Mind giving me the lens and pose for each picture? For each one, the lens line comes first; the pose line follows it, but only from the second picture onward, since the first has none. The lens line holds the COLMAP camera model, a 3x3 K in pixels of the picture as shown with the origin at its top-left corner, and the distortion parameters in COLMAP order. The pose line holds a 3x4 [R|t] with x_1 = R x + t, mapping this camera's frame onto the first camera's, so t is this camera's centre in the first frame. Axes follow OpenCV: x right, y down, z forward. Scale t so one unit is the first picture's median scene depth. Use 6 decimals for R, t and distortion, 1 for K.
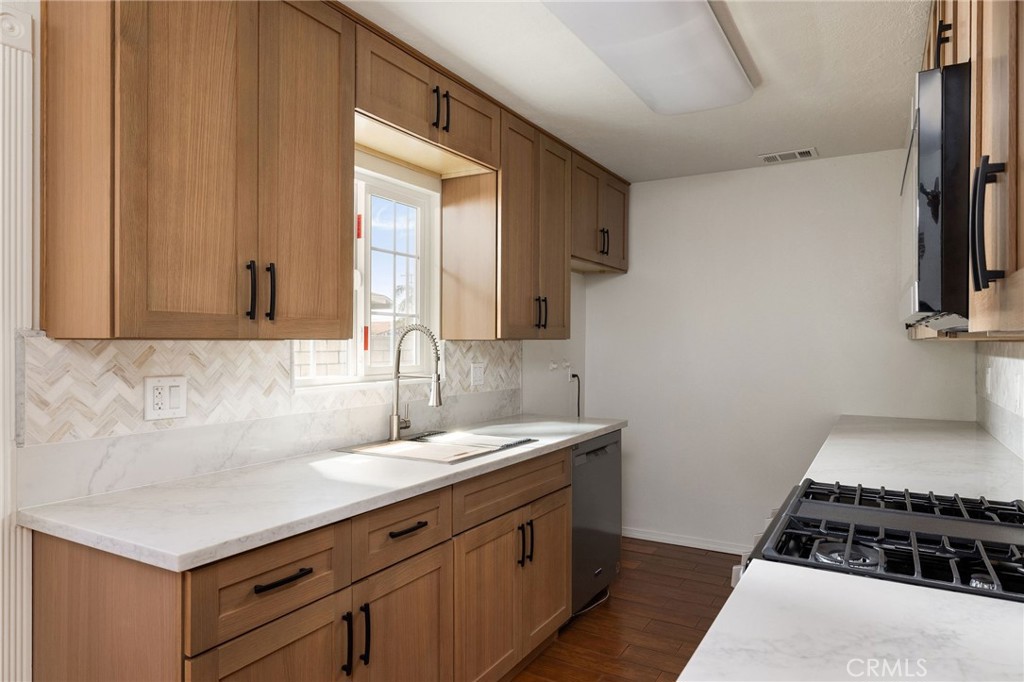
lens RADIAL K [[630.4, 0, 519.9], [0, 630.4, 346.9], [0, 0, 1]] dist [-0.006584, -0.004394]
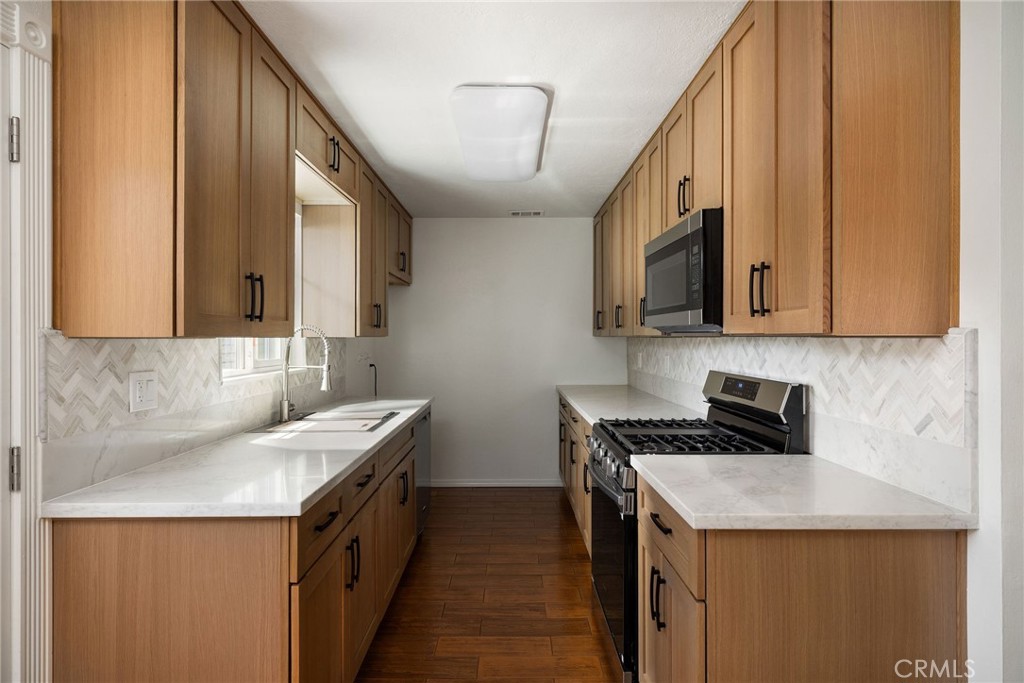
lens RADIAL K [[518.9, 0, 514.6], [0, 518.9, 341.6], [0, 0, 1]] dist [-0.004993, -0.000394]
pose [[0.864479, -0.006700, 0.502624, -0.455185], [0.007097, 0.999974, 0.001123, -0.001929], [-0.502619, 0.002596, 0.864504, -0.105703]]
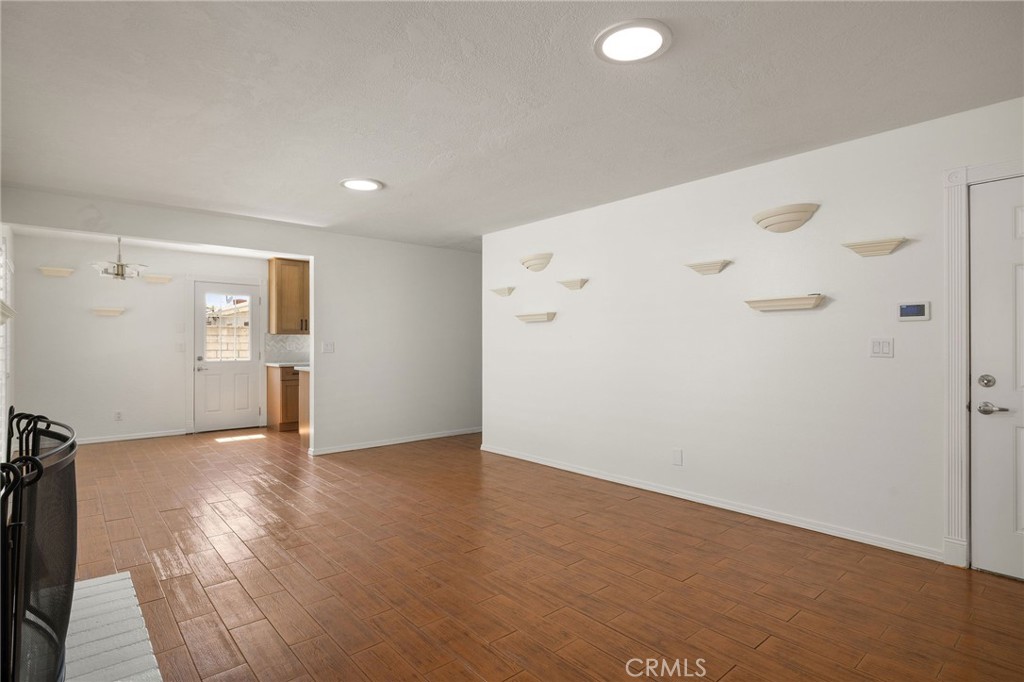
lens RADIAL K [[518.9, 0, 517.2], [0, 518.9, 350.9], [0, 0, 1]] dist [-0.004993, -0.000394]
pose [[0.941570, 0.001878, -0.336813, 2.578346], [-0.001078, 0.999996, 0.002563, 0.107554], [0.336816, -0.002050, 0.941568, -2.343465]]
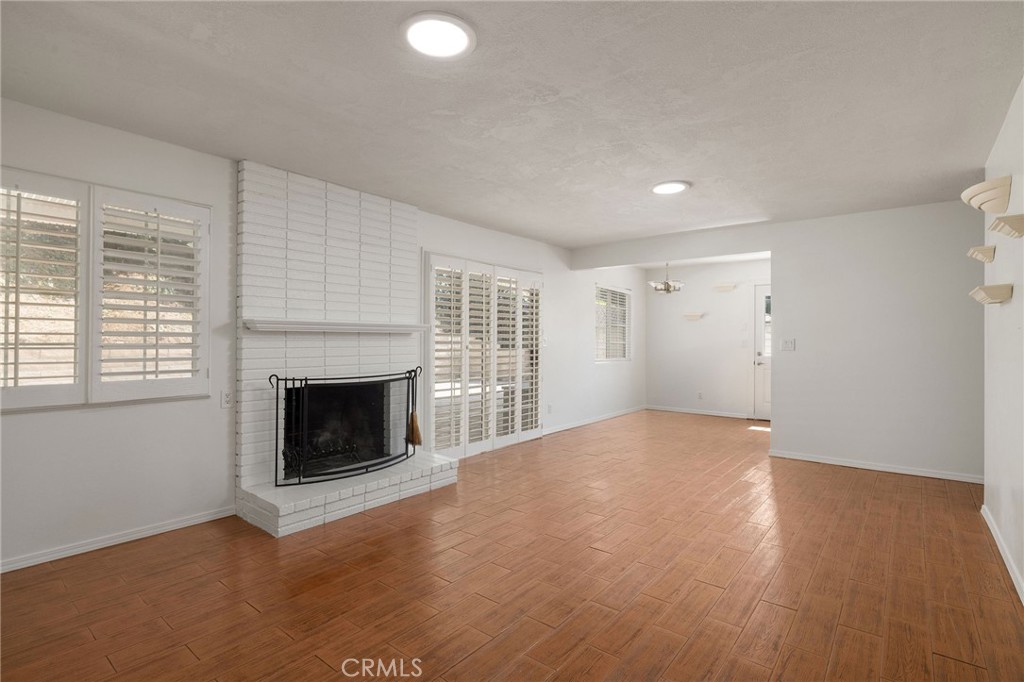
lens RADIAL K [[511.3, 0, 506.5], [0, 511.3, 333.4], [0, 0, 1]] dist [-0.002854, 0.001611]
pose [[-0.163728, -0.015418, -0.986385, 3.514112], [-0.005334, 0.999877, -0.014744, 0.082058], [0.986491, 0.002848, -0.163790, -0.901627]]
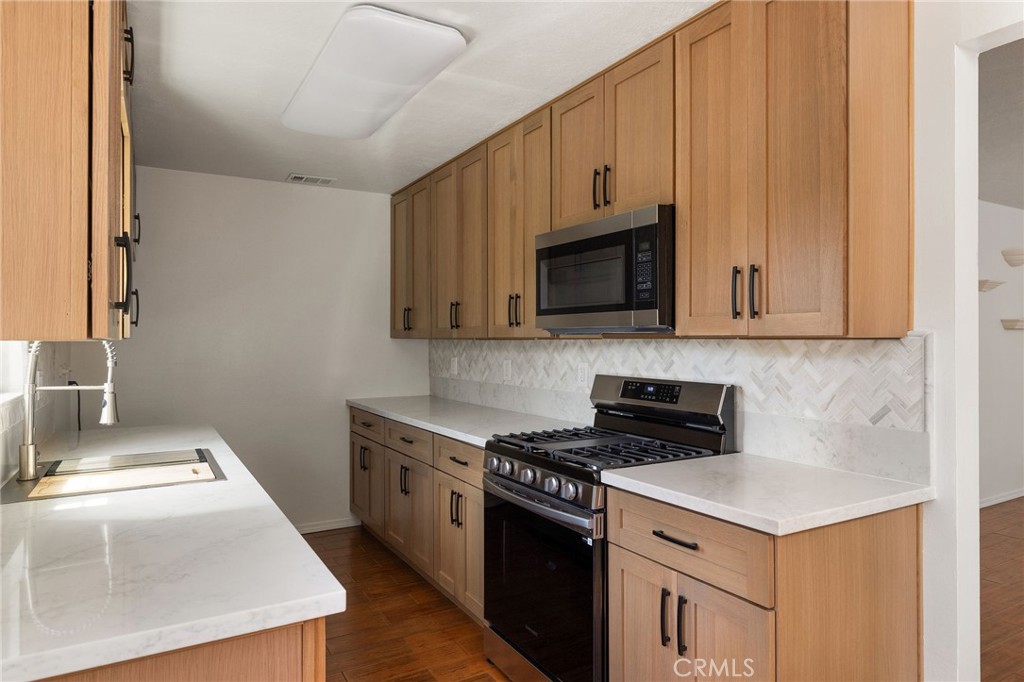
lens RADIAL K [[613.1, 0, 506.6], [0, 613.1, 342.5], [0, 0, 1]] dist [-0.006777, 0.002656]
pose [[0.512800, -0.007502, 0.858475, -0.746622], [0.010569, 0.999941, 0.002425, -0.006328], [-0.858443, 0.007830, 0.512849, 0.243065]]
